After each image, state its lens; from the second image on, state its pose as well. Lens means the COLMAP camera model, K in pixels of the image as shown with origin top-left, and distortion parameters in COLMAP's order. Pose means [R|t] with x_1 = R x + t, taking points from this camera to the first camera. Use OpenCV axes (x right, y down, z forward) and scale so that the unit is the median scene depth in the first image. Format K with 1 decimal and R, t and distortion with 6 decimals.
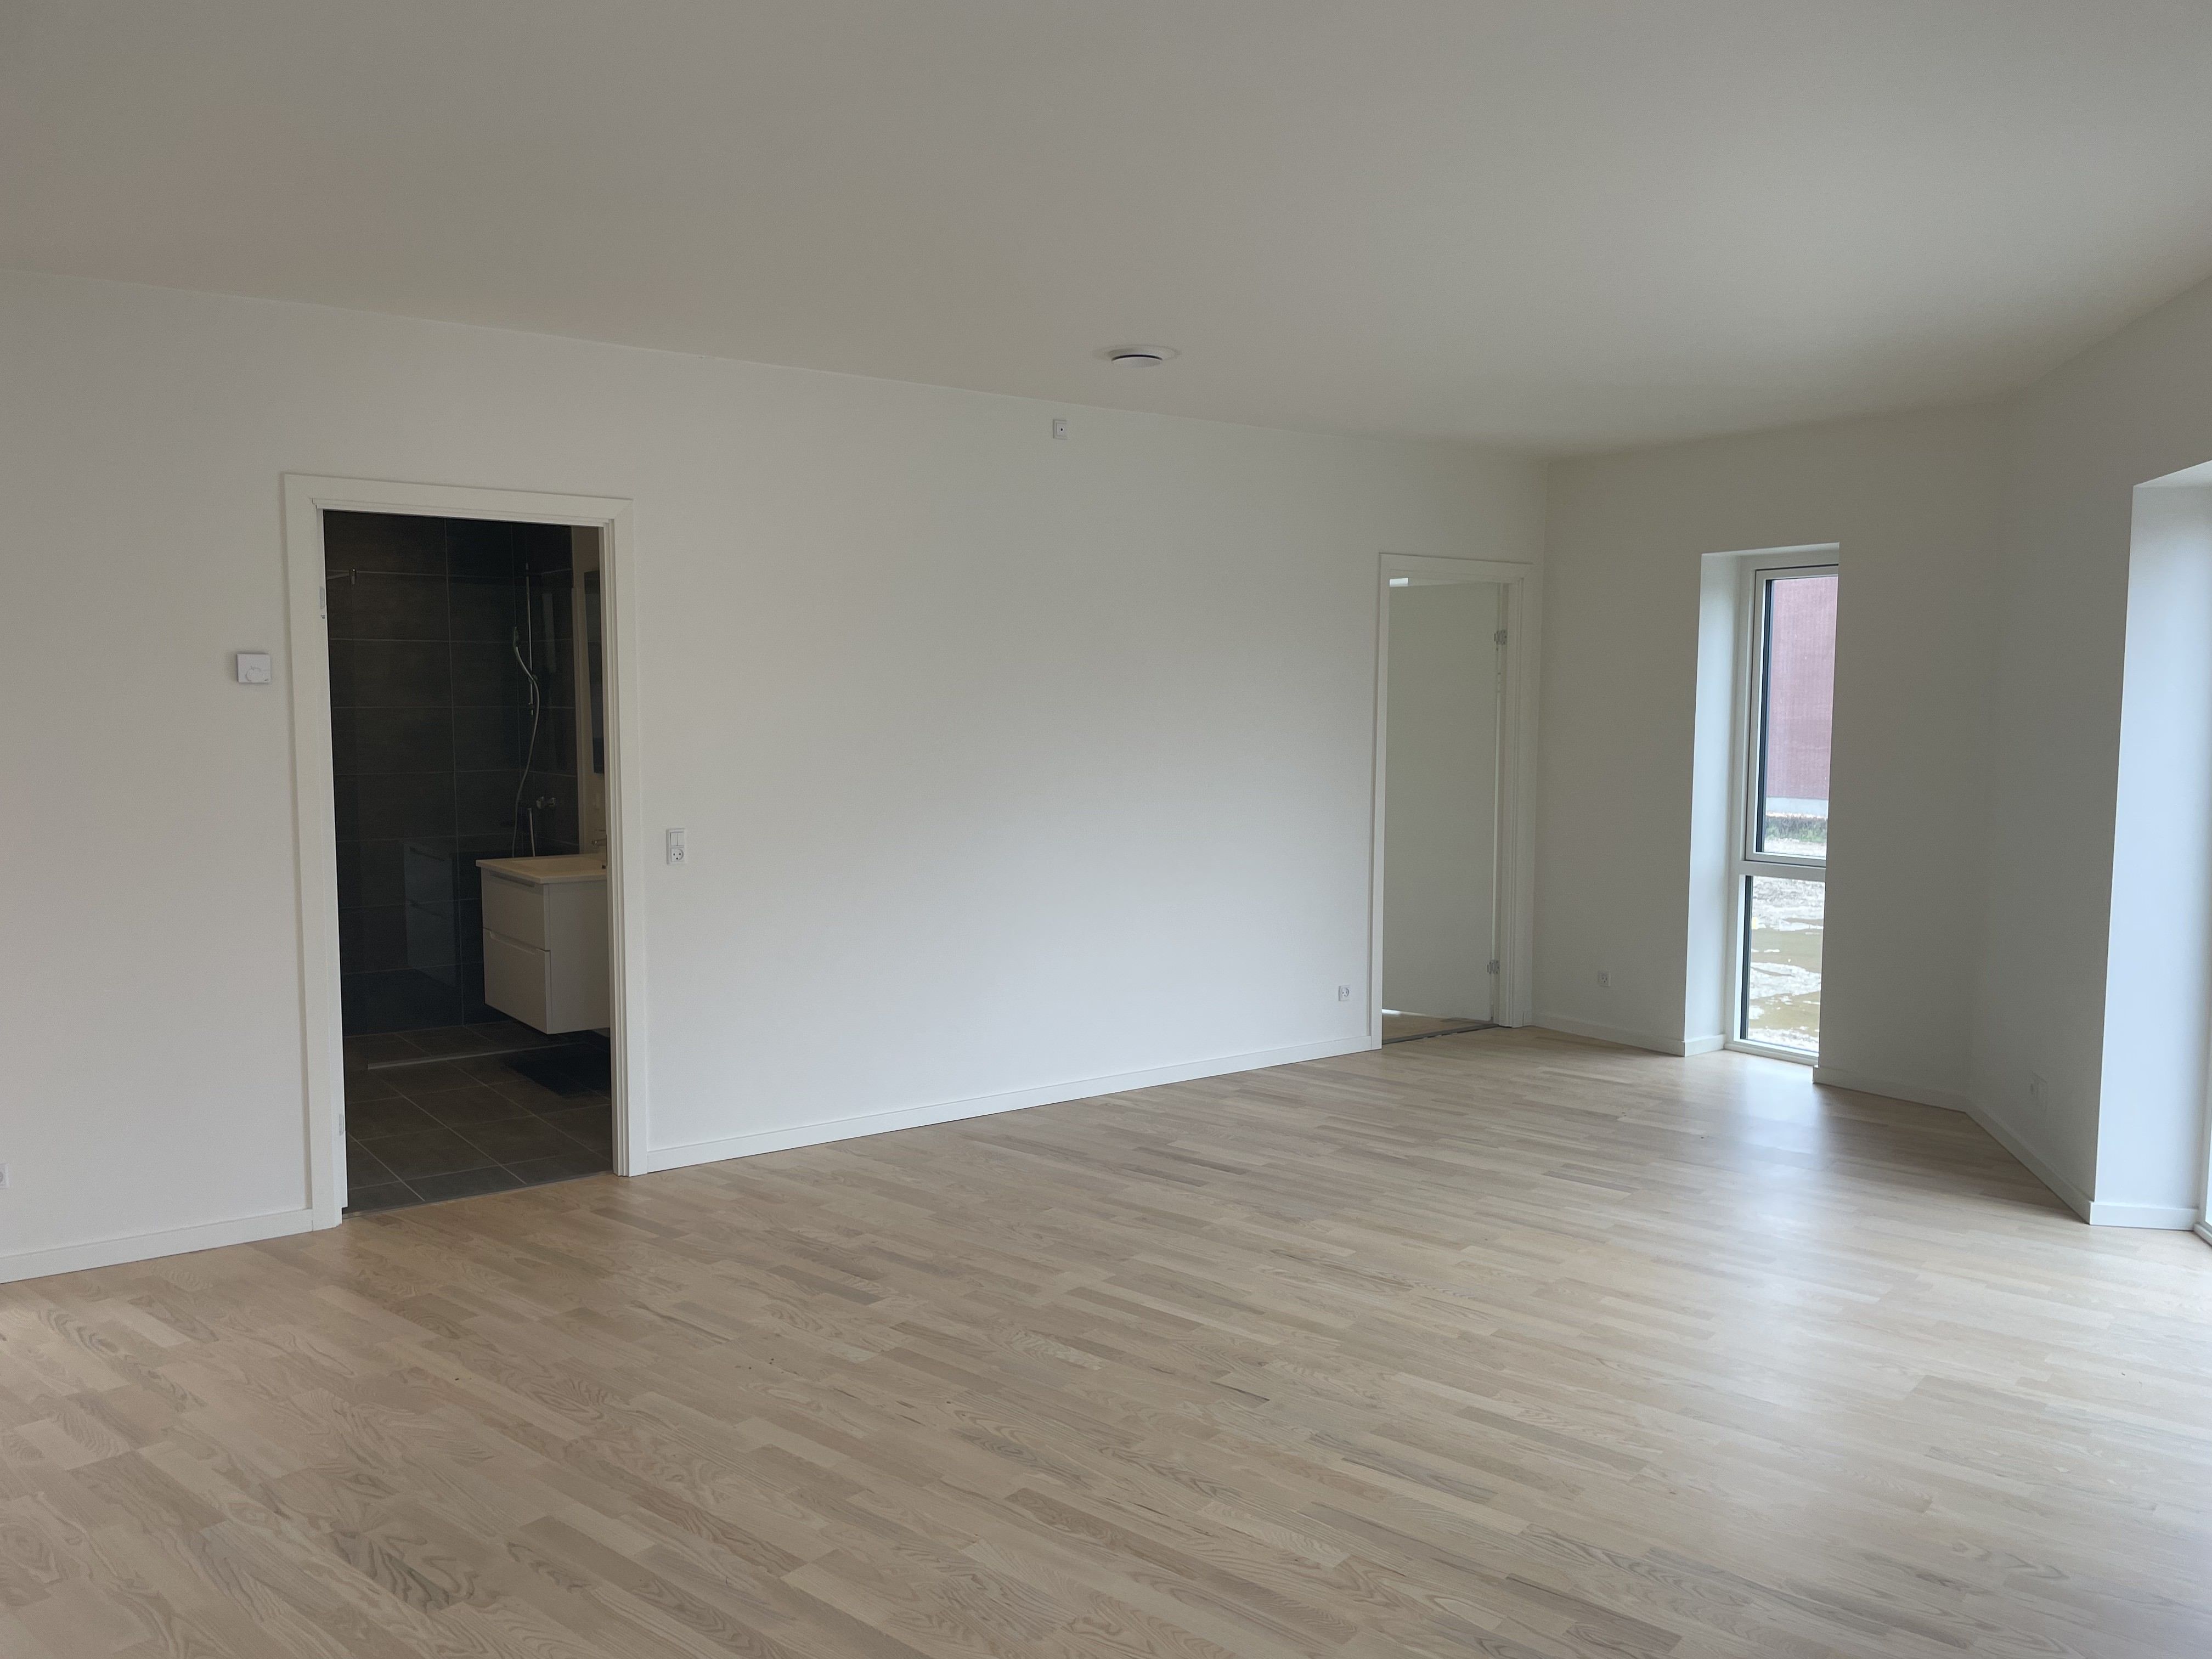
lens RADIAL K [[1668.8, 0, 1106.0], [0, 1668.8, 829.5], [0, 0, 1]] dist [0.070063, -0.124505]
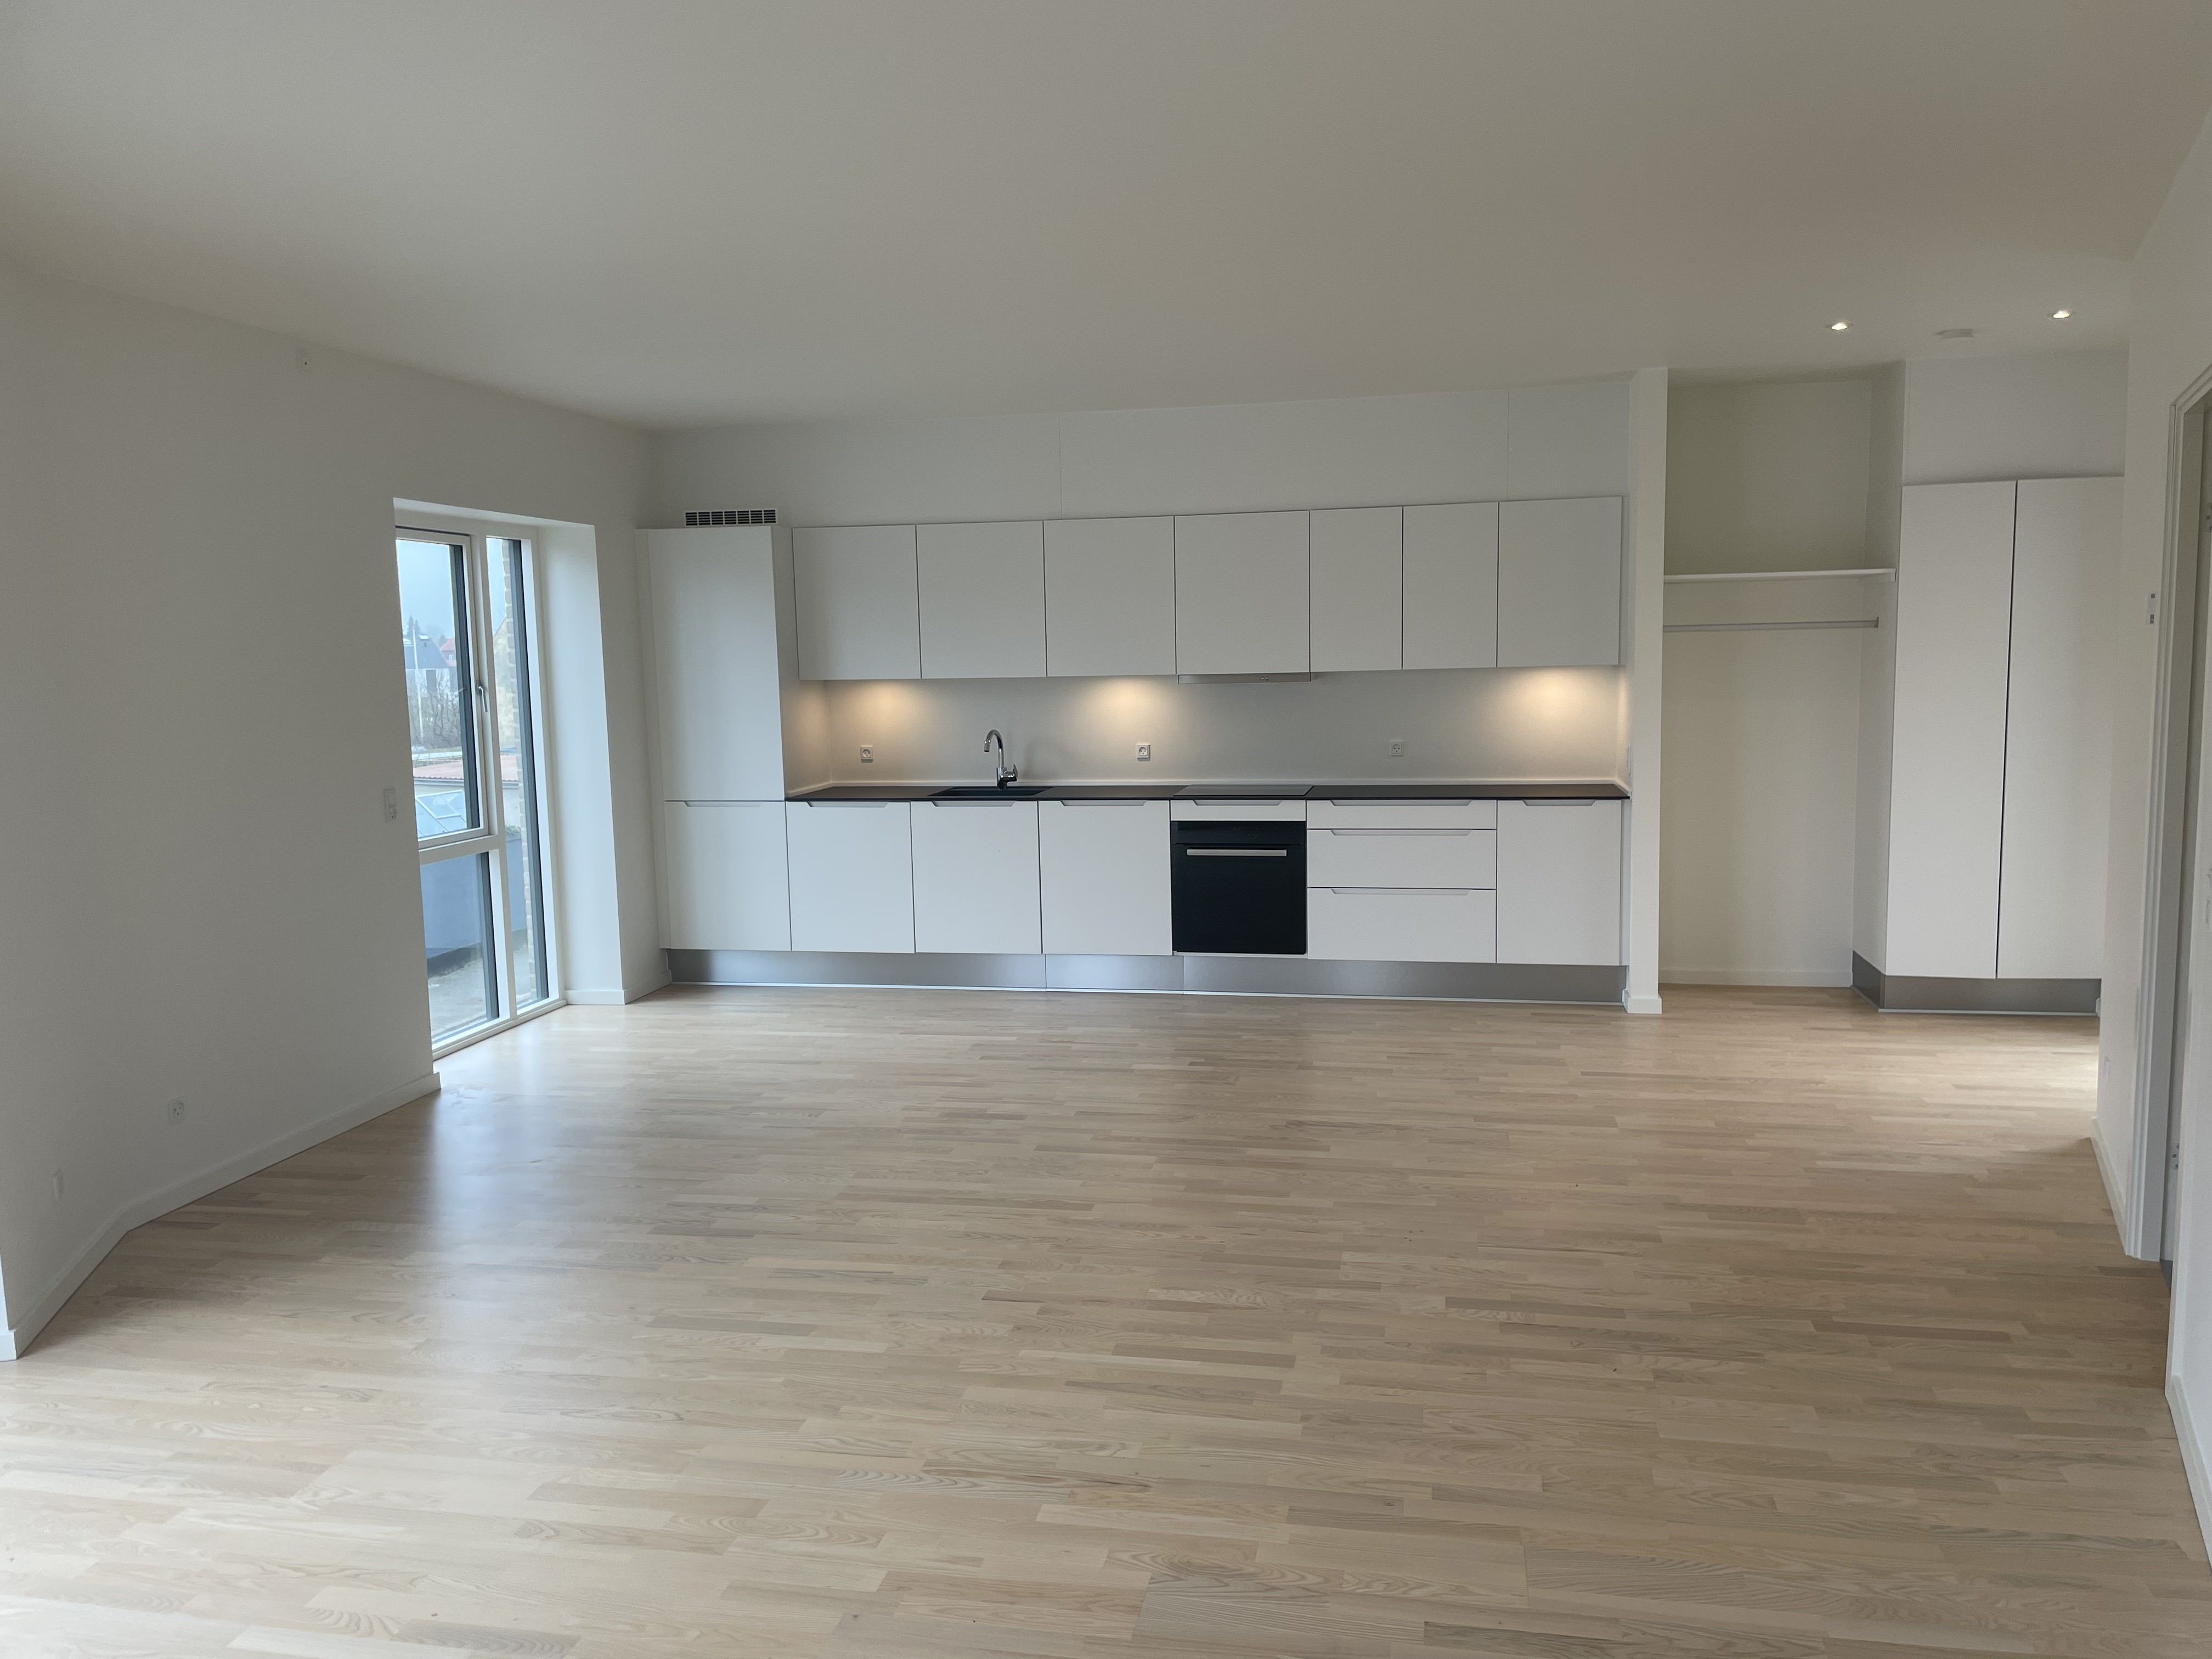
lens RADIAL K [[1669.0, 0, 1106.0], [0, 1669.0, 829.5], [0, 0, 1]] dist [-0.006079, -0.005774]
pose [[-0.878850, 0.067768, -0.472261, 0.475559], [-0.020443, 0.983603, 0.179186, -0.147798], [0.476660, 0.167132, -0.863054, 1.760415]]
